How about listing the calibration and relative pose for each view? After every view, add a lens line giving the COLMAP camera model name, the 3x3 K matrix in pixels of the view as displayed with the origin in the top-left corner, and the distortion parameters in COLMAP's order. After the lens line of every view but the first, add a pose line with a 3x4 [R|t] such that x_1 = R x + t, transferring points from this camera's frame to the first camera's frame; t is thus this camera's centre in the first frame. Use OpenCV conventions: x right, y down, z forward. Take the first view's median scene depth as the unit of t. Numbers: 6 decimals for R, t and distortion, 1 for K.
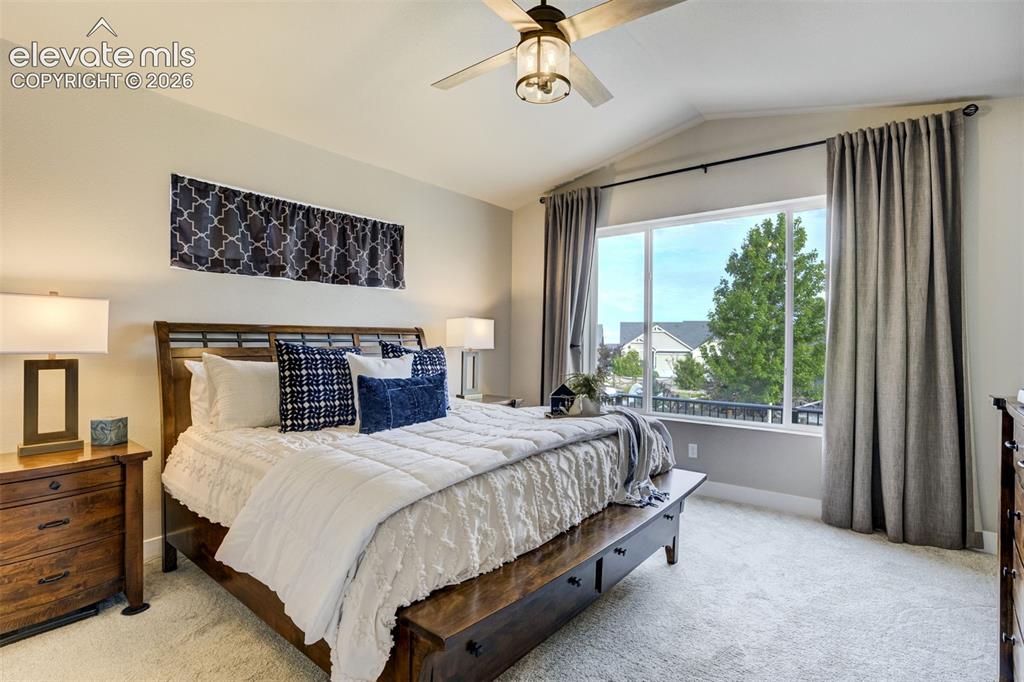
lens RADIAL K [[489.3, 0, 512.0], [0, 489.3, 341.0], [0, 0, 1]] dist [-0.000034, -0.000016]
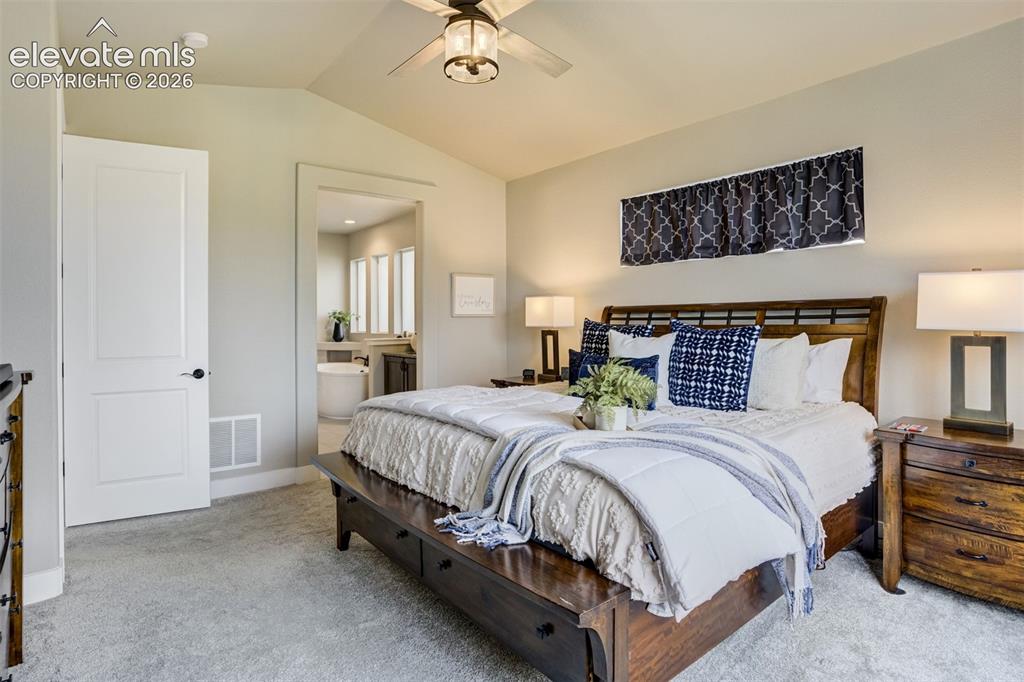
lens RADIAL K [[537.9, 0, 512.0], [0, 537.9, 307.3], [0, 0, 1]] dist [-0.085052, -0.000206]
pose [[-0.208895, -0.022498, -0.977679, 0.728462], [0.003644, 0.999710, -0.023783, 0.000649], [0.977931, -0.008531, -0.208752, 0.861013]]
